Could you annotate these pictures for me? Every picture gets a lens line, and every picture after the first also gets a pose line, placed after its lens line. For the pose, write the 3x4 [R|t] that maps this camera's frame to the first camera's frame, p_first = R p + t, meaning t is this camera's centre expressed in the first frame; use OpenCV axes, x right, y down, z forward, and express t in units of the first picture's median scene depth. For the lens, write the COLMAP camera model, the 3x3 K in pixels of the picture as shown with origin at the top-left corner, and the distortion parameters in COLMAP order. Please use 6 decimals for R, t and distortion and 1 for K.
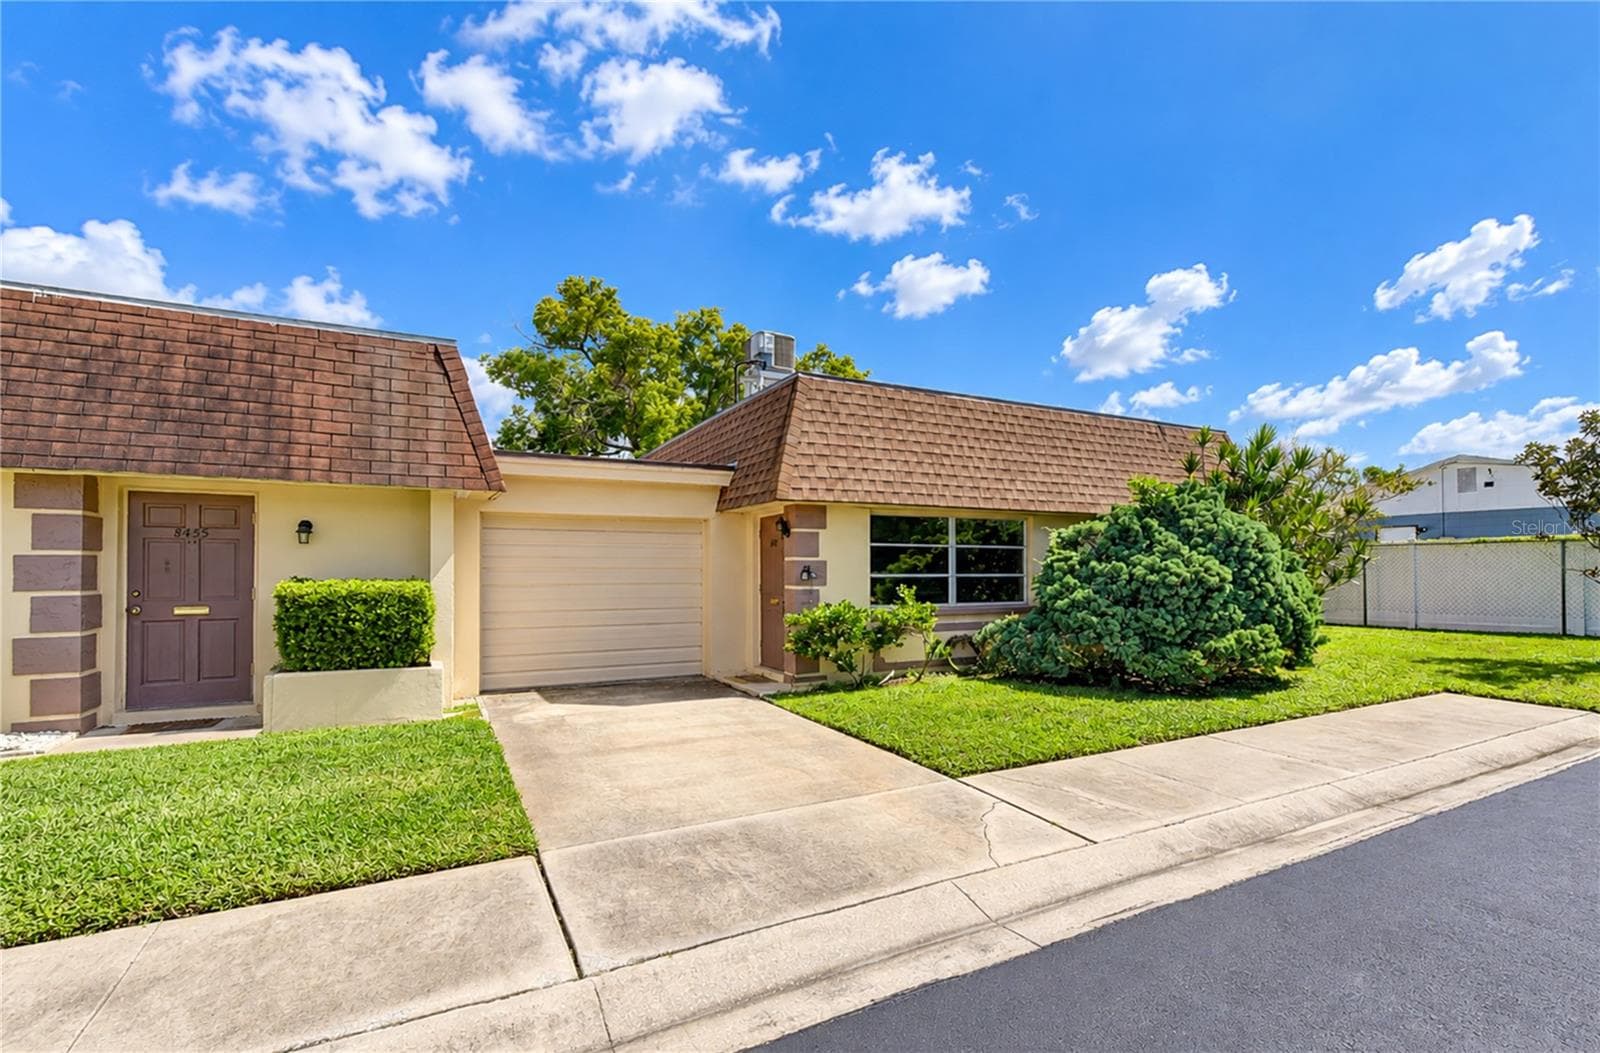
lens RADIAL K [[681.1, 0, 799.6], [0, 681.1, 574.3], [0, 0, 1]] dist [0.003131, 0.000070]
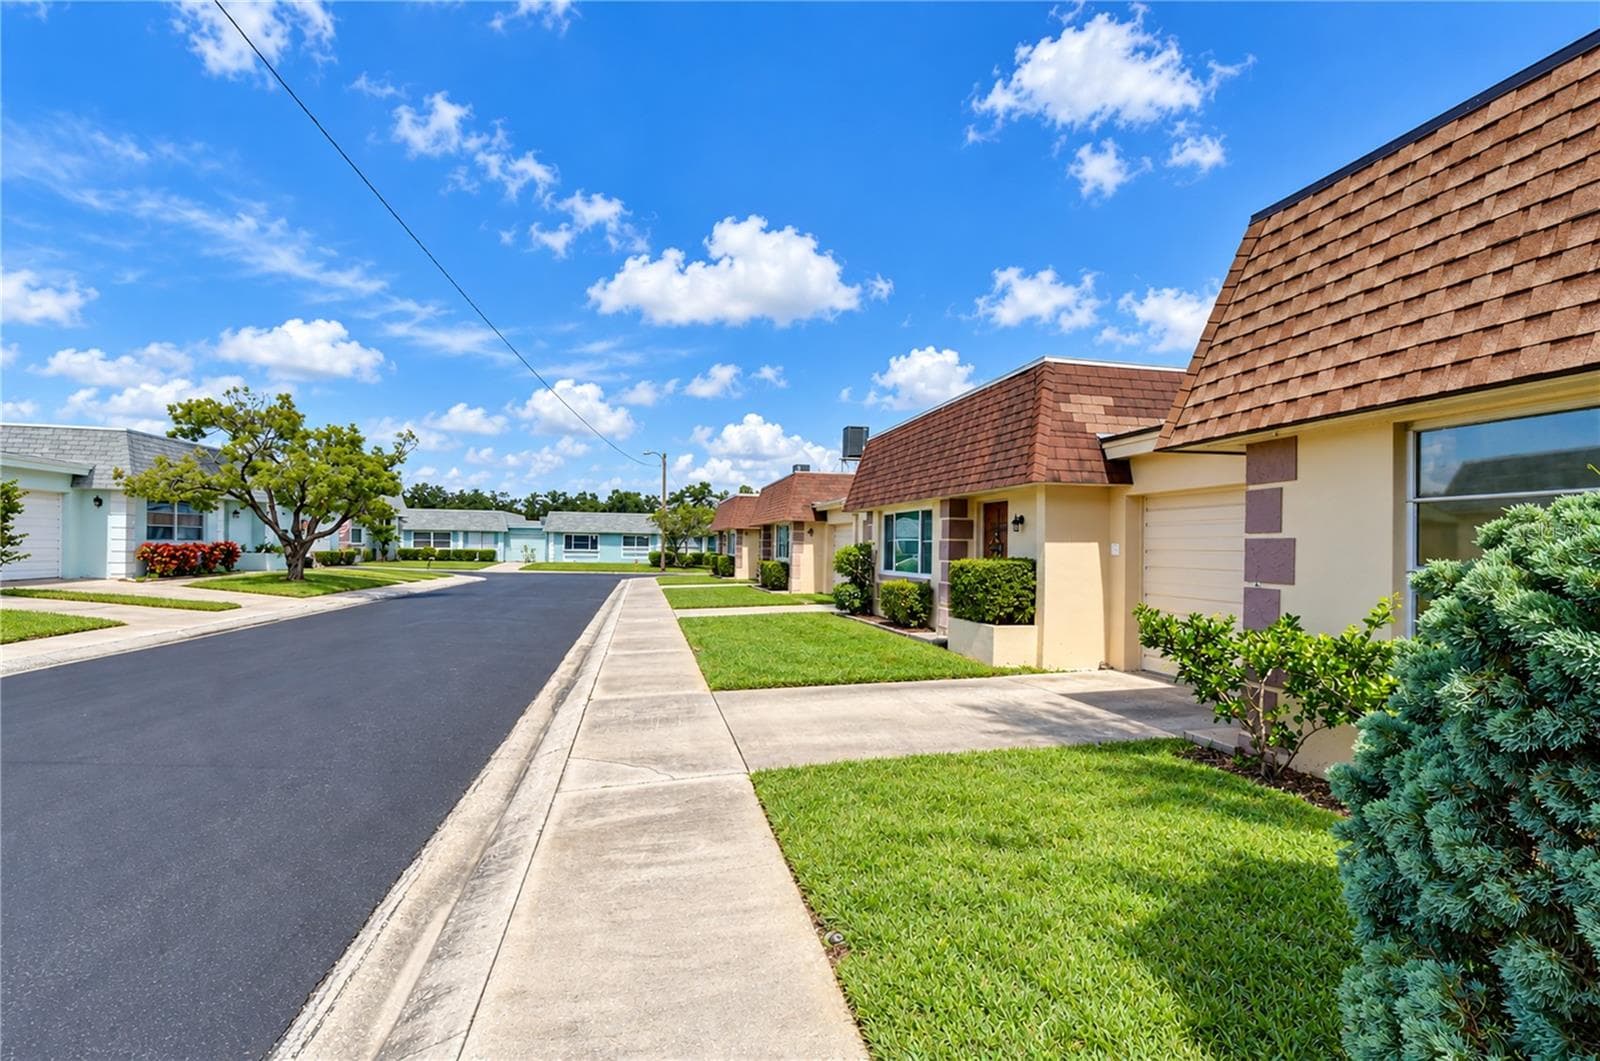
lens RADIAL K [[672.7, 0, 801.7], [0, 672.7, 546.6], [0, 0, 1]] dist [0.000125, -0.000011]
pose [[-0.222111, 0.000382, -0.975021, 0.629581], [-0.001594, 0.999998, 0.000755, -0.011766], [0.975020, 0.001722, -0.222110, 0.713711]]
